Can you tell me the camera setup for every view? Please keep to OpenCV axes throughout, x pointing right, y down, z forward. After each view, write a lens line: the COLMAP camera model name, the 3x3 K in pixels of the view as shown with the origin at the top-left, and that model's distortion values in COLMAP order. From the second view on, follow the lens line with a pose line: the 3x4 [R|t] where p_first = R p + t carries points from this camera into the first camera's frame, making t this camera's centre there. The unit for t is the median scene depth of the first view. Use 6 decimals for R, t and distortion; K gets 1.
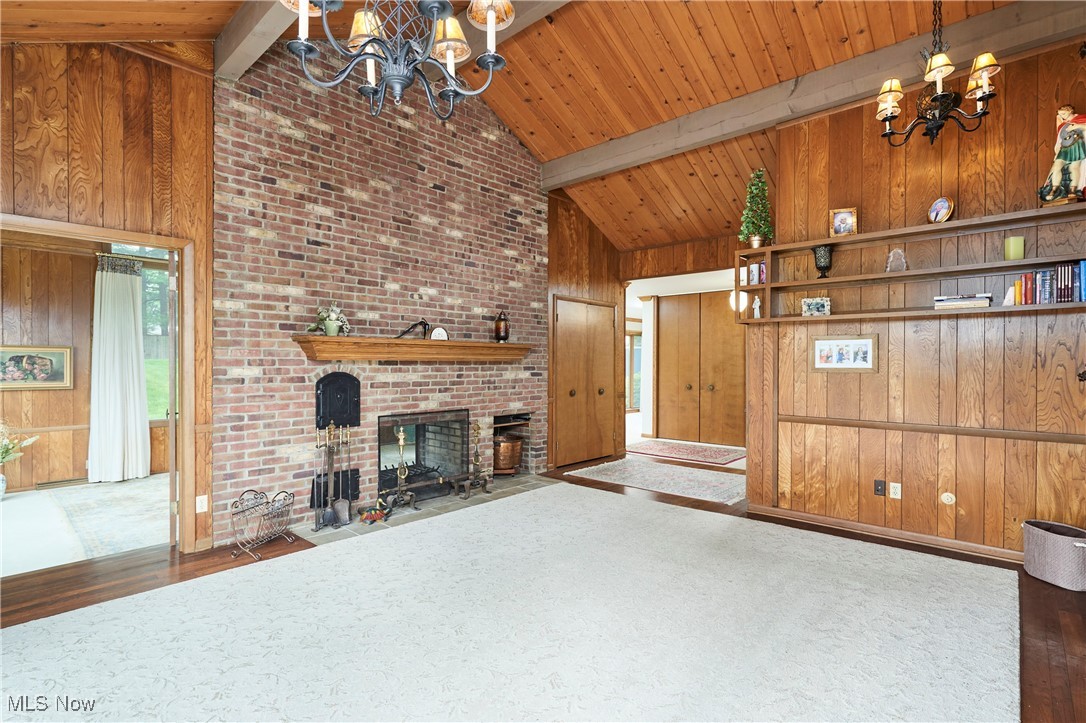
lens RADIAL K [[527.4, 0, 544.9], [0, 527.4, 366.1], [0, 0, 1]] dist [0.000662, 0.000377]
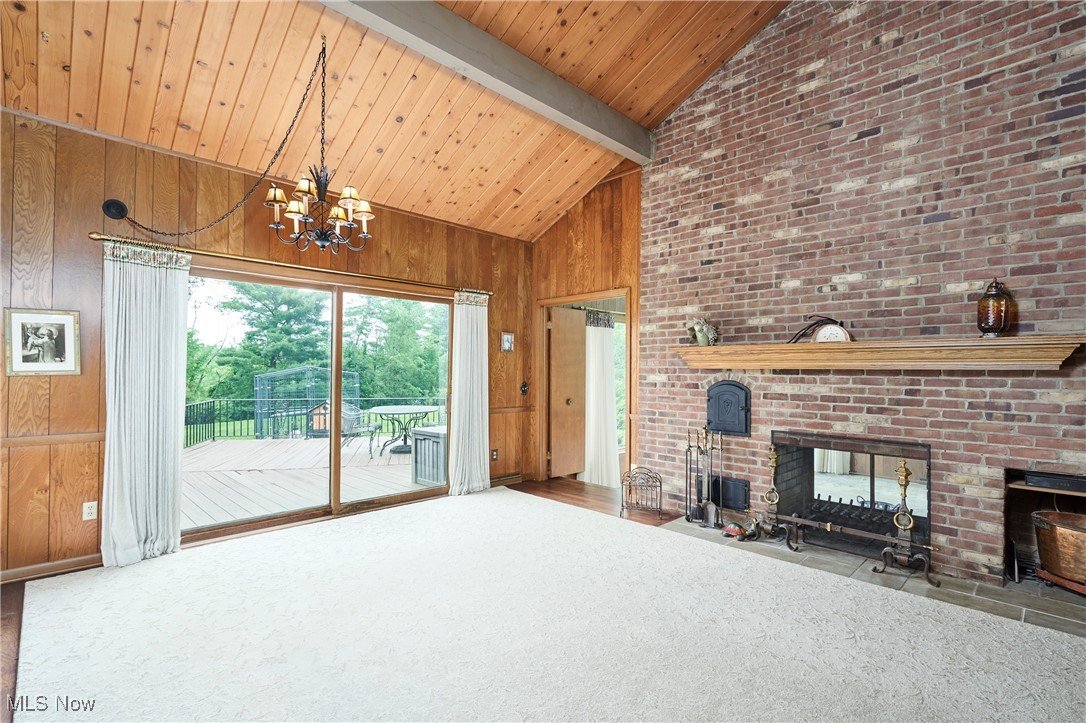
lens RADIAL K [[505.1, 0, 545.3], [0, 505.1, 366.8], [0, 0, 1]] dist [0.000888, 0.000397]
pose [[-0.054897, -0.011309, -0.998428, 0.591493], [-0.015487, 0.999825, -0.010473, 0.000460], [0.998372, 0.014887, -0.055063, 0.675374]]
